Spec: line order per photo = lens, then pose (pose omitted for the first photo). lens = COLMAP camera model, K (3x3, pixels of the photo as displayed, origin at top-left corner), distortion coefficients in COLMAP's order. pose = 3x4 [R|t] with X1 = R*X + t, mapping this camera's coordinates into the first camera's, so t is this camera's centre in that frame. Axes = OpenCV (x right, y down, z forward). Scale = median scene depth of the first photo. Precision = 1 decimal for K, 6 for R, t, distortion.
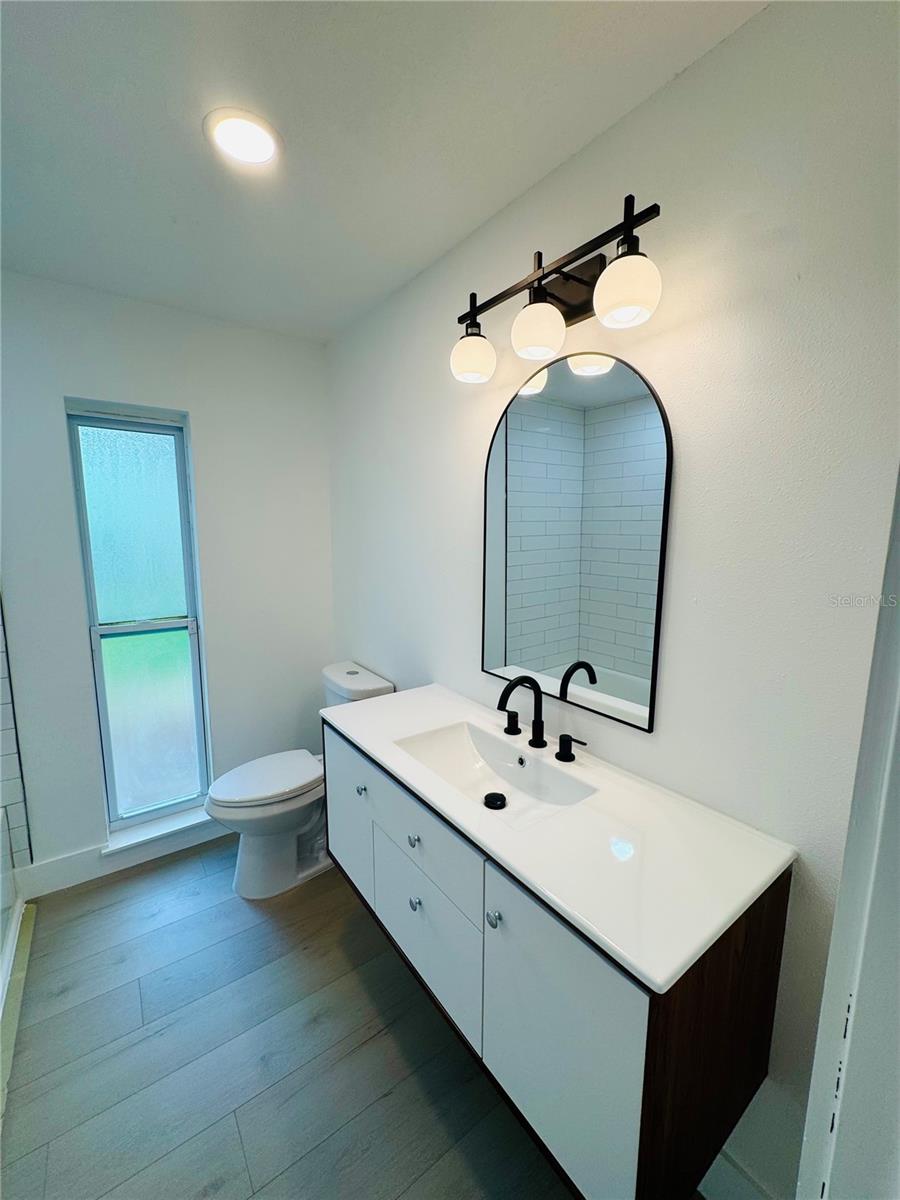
lens RADIAL K [[479.8, 0, 451.2], [0, 479.8, 599.1], [0, 0, 1]] dist [-0.002748, 0.000290]
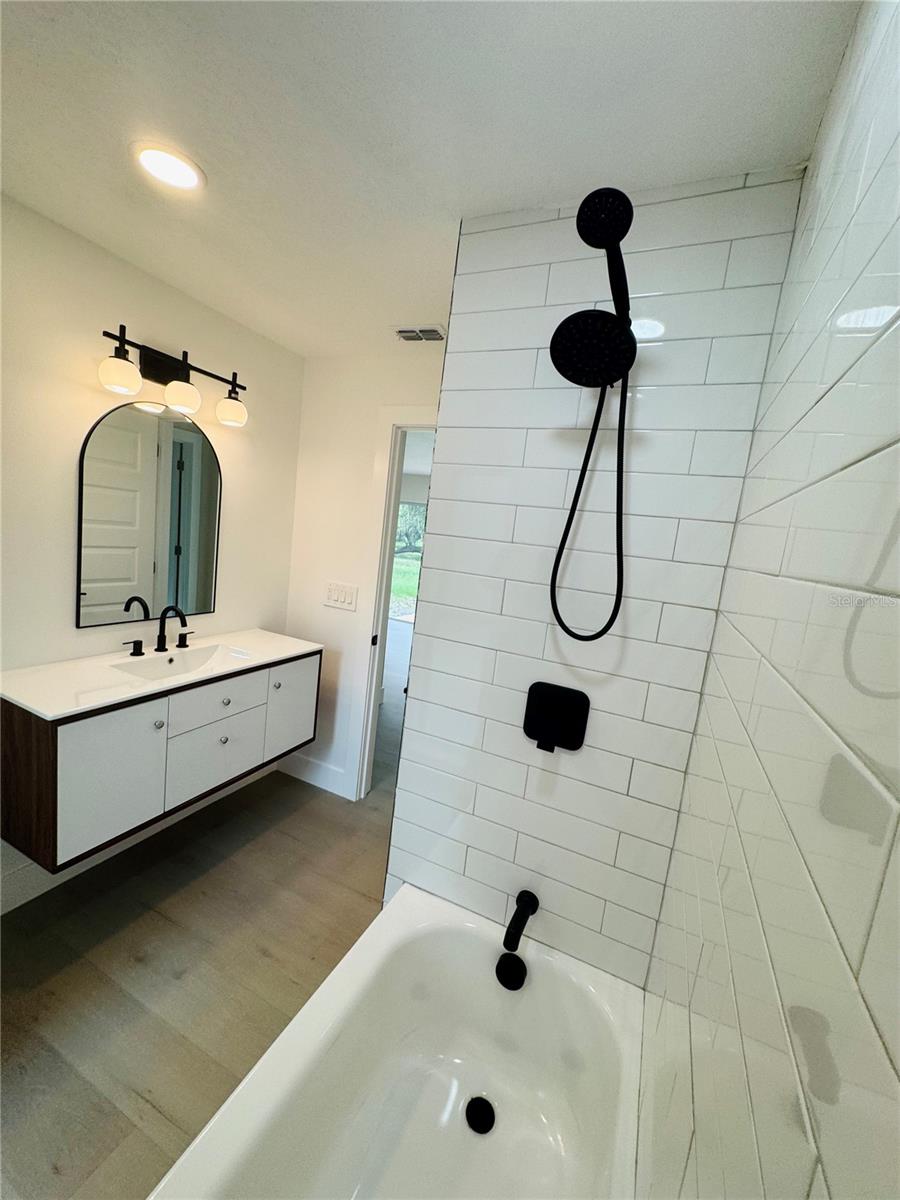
lens RADIAL K [[479.8, 0, 451.2], [0, 479.8, 599.1], [0, 0, 1]] dist [-0.002748, 0.000290]
pose [[-0.486829, -0.185006, 0.853680, -1.564744], [-0.000313, 0.977350, 0.211629, -0.188671], [-0.873497, 0.102760, -0.475861, 0.893668]]
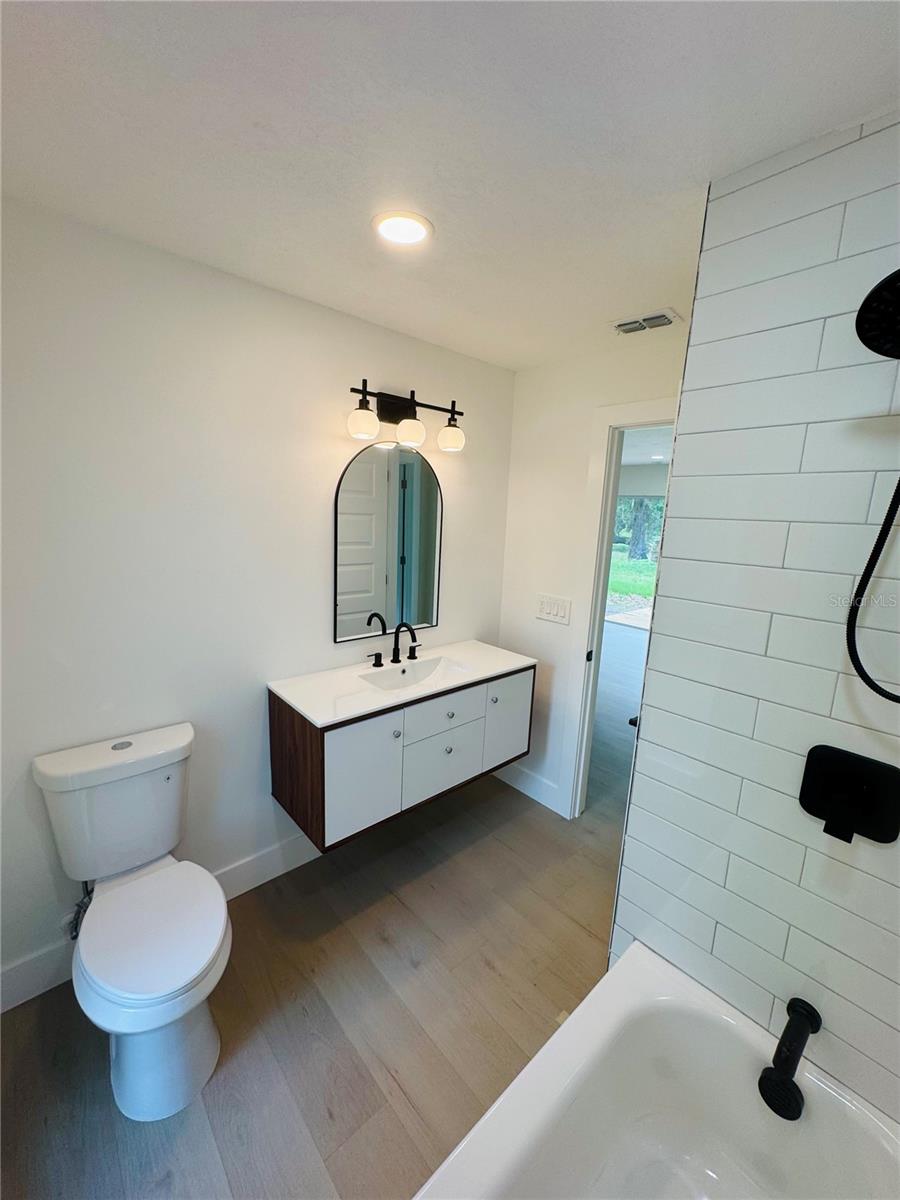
lens RADIAL K [[479.8, 0, 451.2], [0, 479.8, 599.1], [0, 0, 1]] dist [-0.002748, 0.000290]
pose [[-0.107280, -0.195215, 0.974875, -1.485321], [0.094725, 0.974067, 0.205478, -0.255919], [-0.989706, 0.114389, -0.086006, 0.917415]]
